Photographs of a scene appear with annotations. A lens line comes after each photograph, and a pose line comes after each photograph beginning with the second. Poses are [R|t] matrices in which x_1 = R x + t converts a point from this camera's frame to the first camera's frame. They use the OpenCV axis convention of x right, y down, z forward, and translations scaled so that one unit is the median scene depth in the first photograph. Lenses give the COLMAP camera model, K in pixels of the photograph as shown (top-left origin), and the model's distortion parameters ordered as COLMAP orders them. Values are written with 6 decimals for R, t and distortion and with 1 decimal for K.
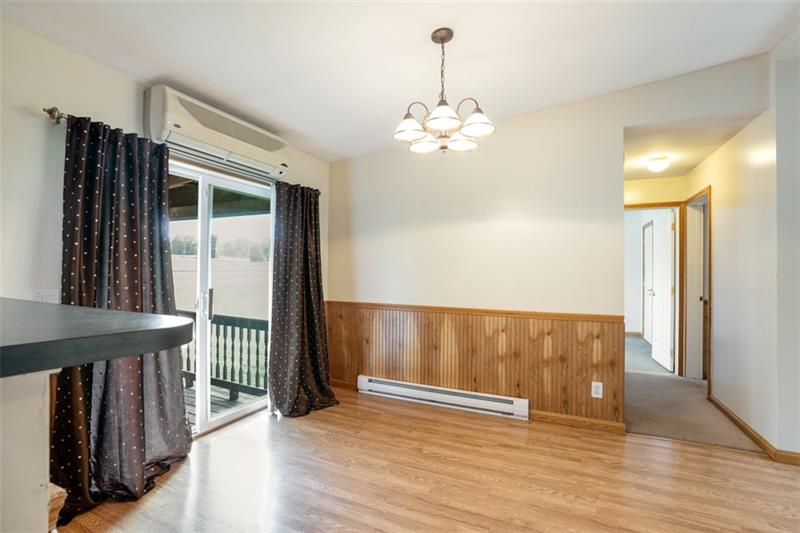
lens RADIAL K [[372.0, 0, 400.0], [0, 372.0, 266.5], [0, 0, 1]] dist [-0.031442, 0.000545]
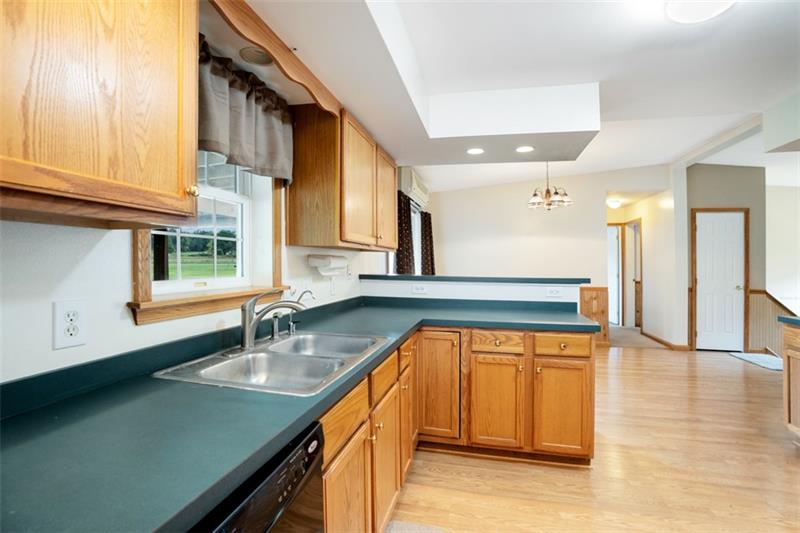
lens RADIAL K [[372.0, 0, 400.0], [0, 372.0, 266.5], [0, 0, 1]] dist [-0.031442, 0.000545]
pose [[0.982963, -0.008804, 0.183592, -0.607295], [0.006135, 0.999867, 0.015097, -0.010860], [-0.183701, -0.013713, 0.982887, -0.529079]]
